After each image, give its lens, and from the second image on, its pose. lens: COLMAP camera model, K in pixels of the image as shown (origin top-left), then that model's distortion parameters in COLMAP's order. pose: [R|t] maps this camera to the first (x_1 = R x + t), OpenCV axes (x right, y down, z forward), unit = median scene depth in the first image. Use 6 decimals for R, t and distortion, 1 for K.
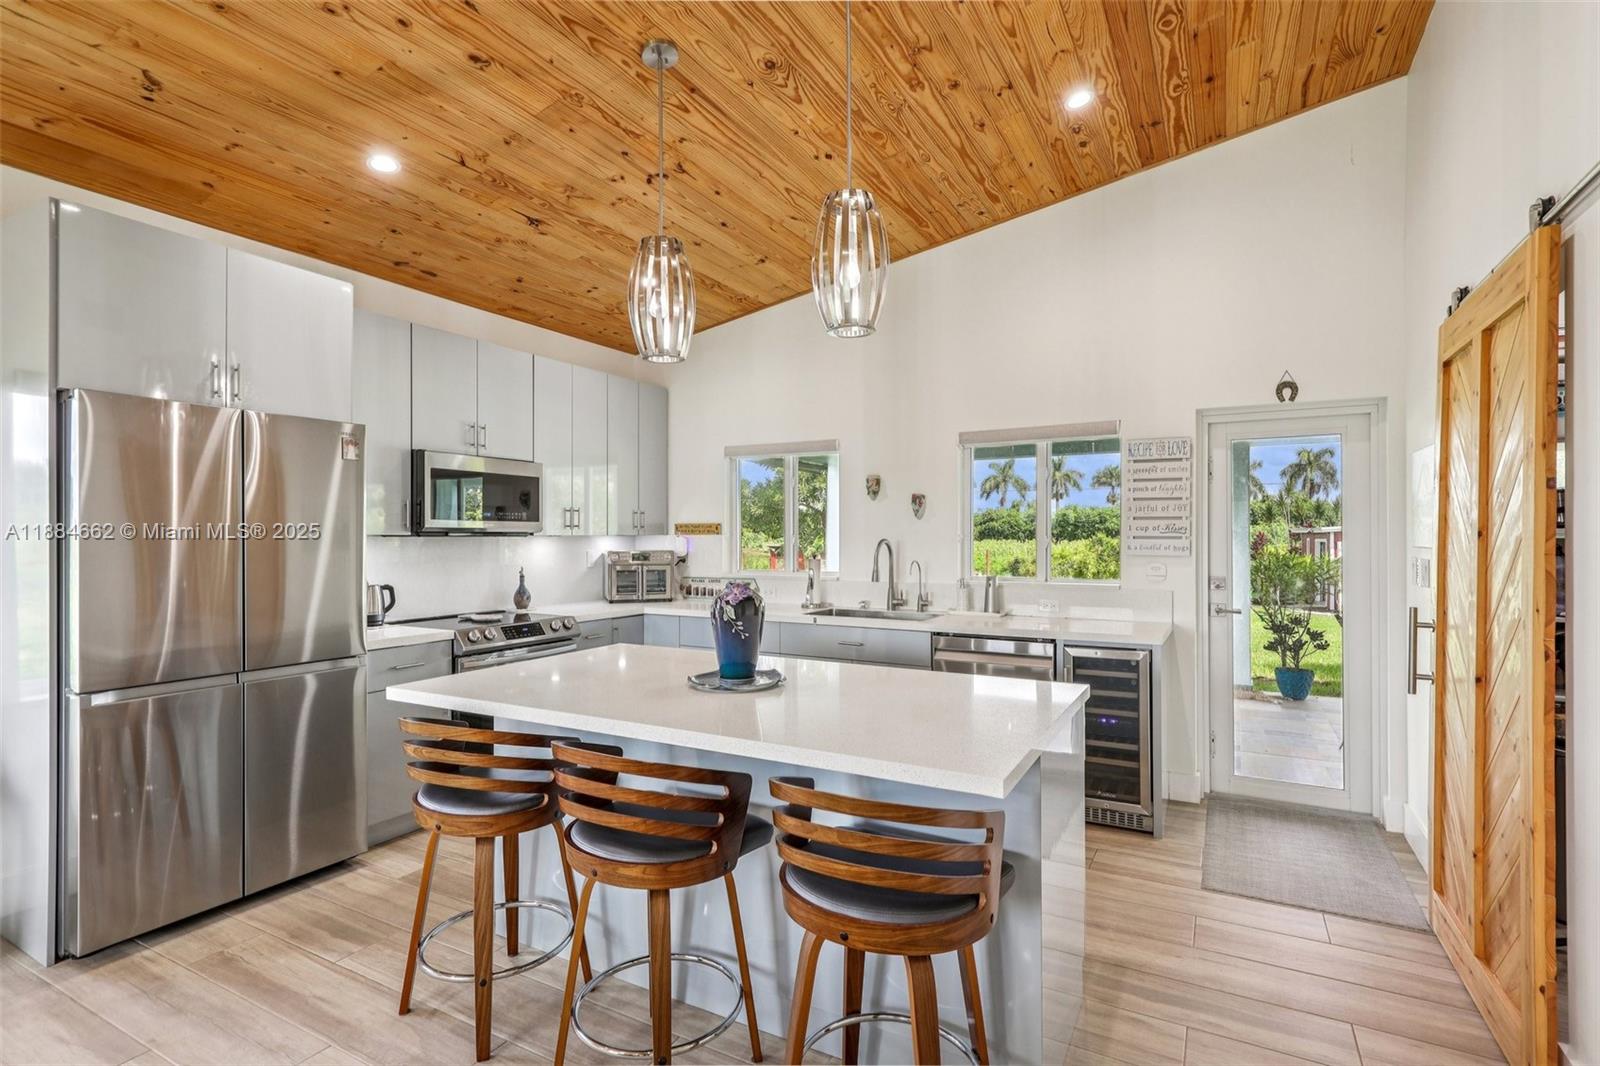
lens RADIAL K [[778.3, 0, 803.0], [0, 778.3, 535.8], [0, 0, 1]] dist [-0.001458, 0.003518]
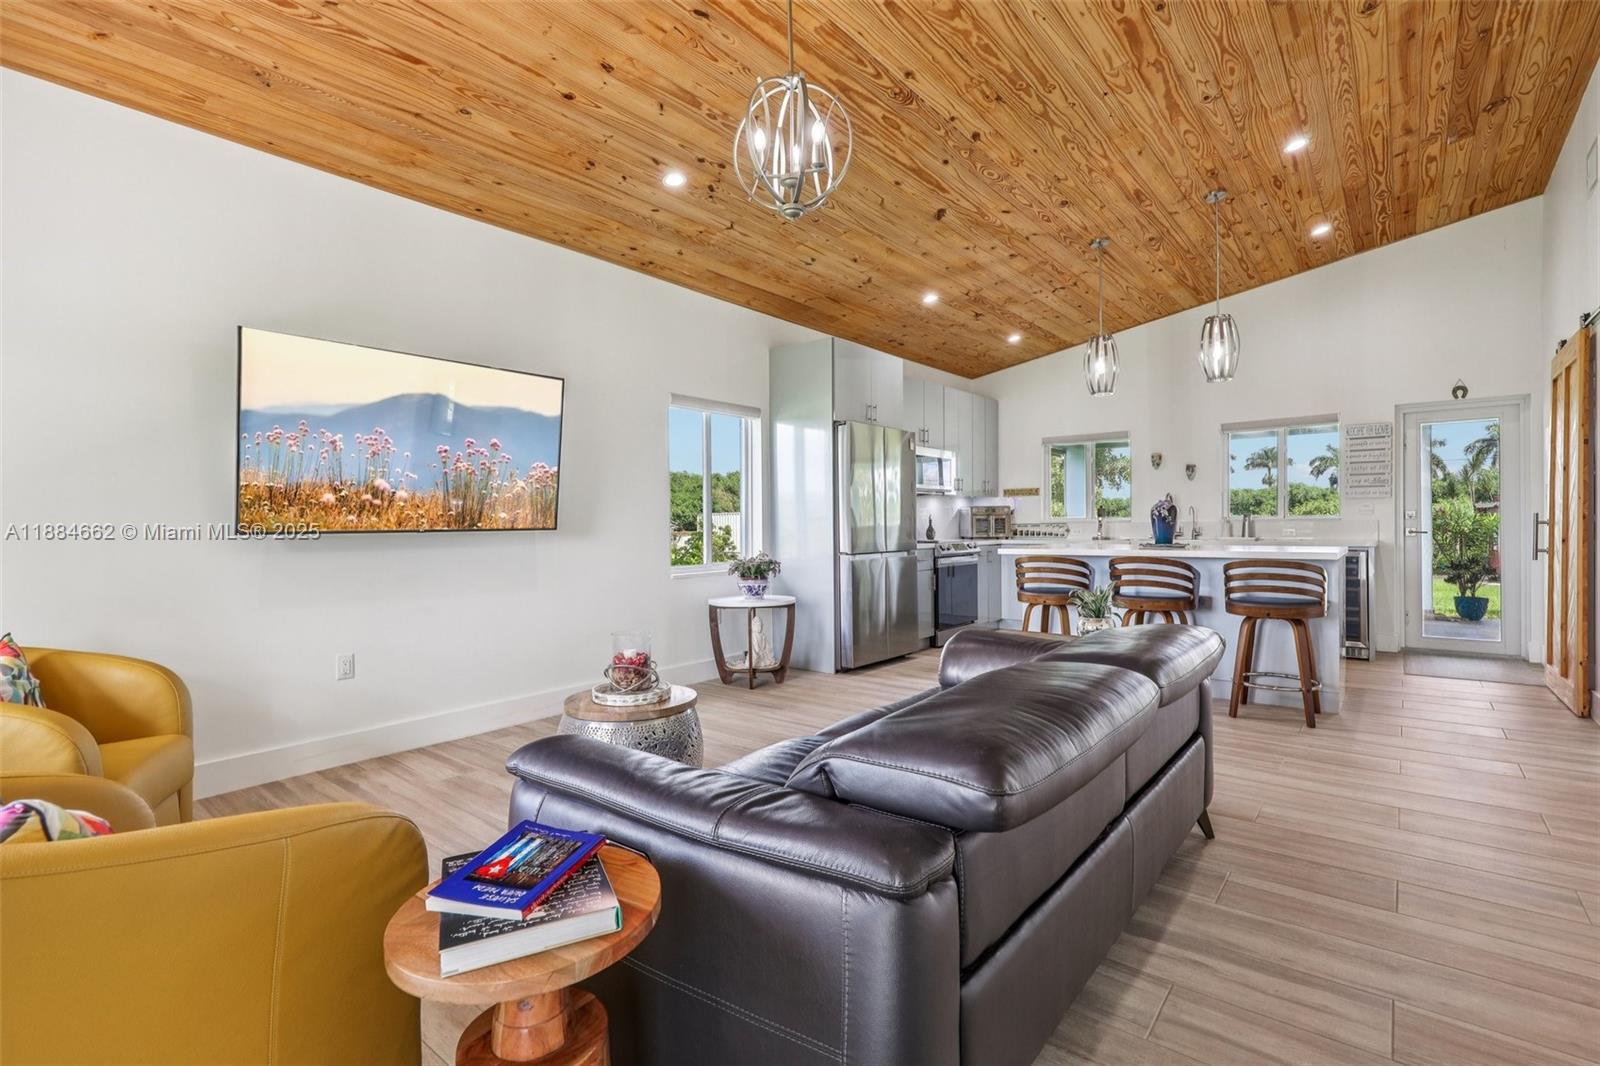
lens RADIAL K [[734.9, 0, 801.3], [0, 734.9, 530.1], [0, 0, 1]] dist [0.005587, -0.003850]
pose [[0.983131, -0.007710, -0.182738, -0.416996], [0.009326, 0.999925, 0.007986, 0.070493], [0.182662, -0.009555, 0.983129, -0.707986]]
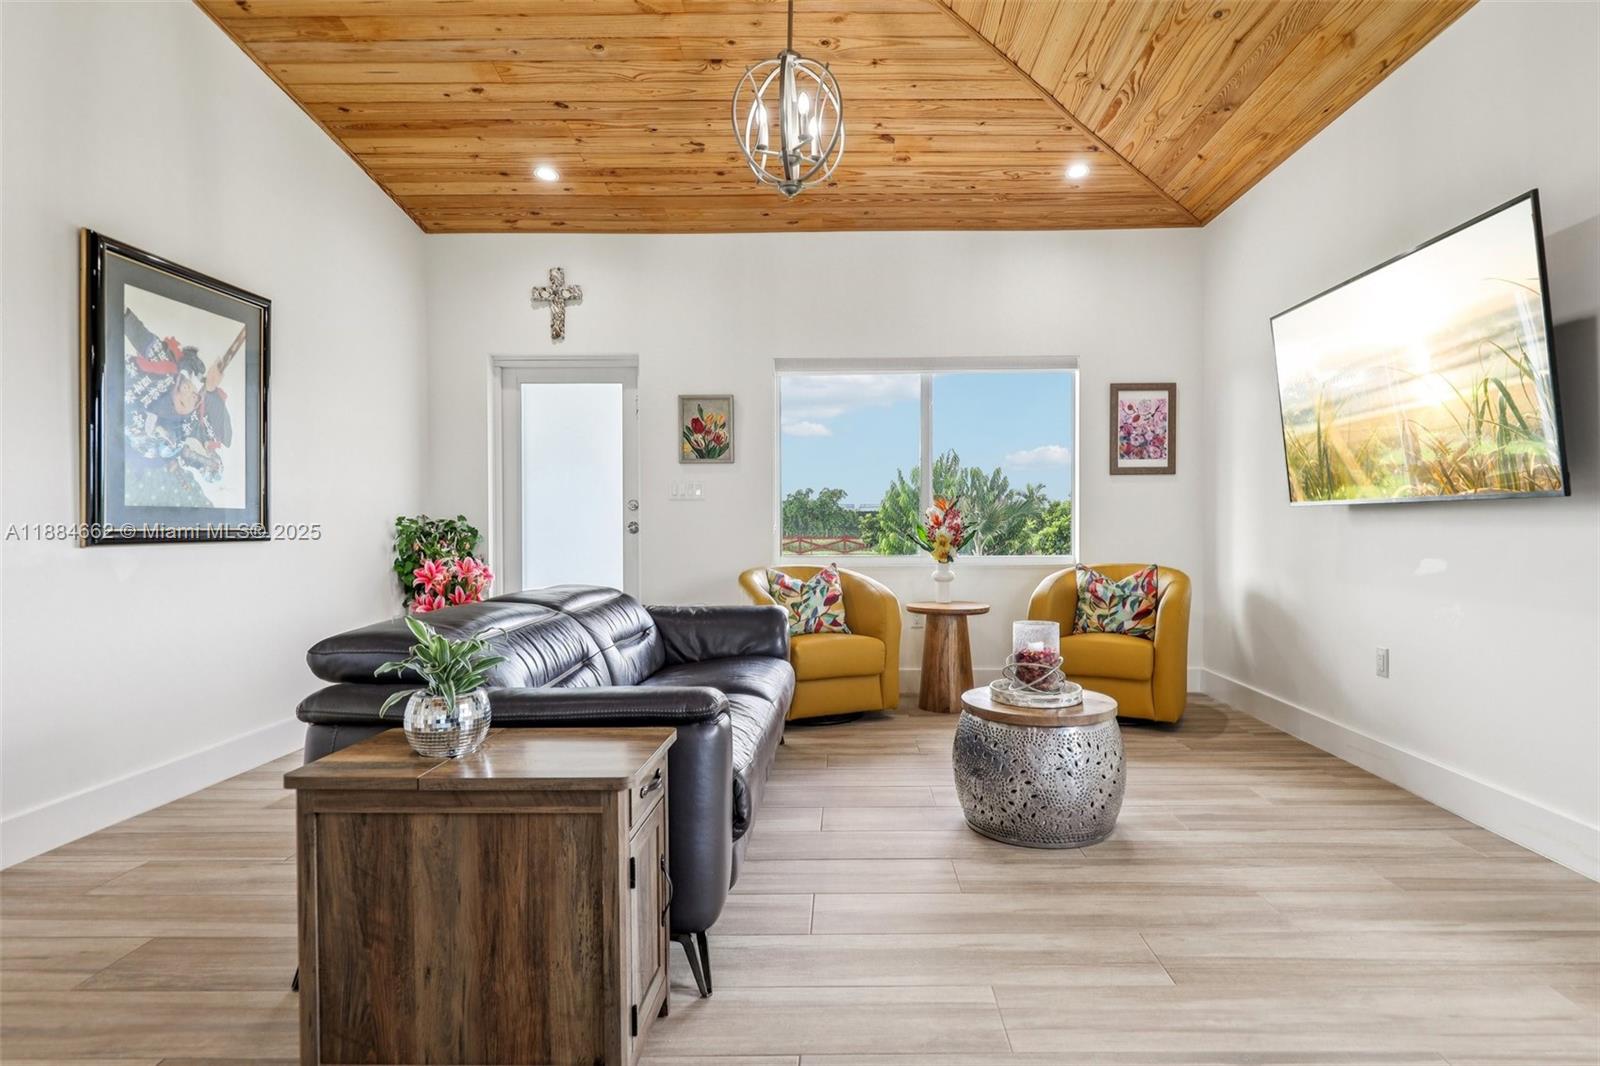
lens RADIAL K [[844.2, 0, 846.5], [0, 844.2, 532.6], [0, 0, 1]] dist [0.003566, -0.001442]
pose [[-0.875560, 0.012229, -0.482955, -0.229939], [0.005820, 0.999874, 0.014767, 0.088957], [0.483075, 0.010119, -0.875521, 0.531477]]
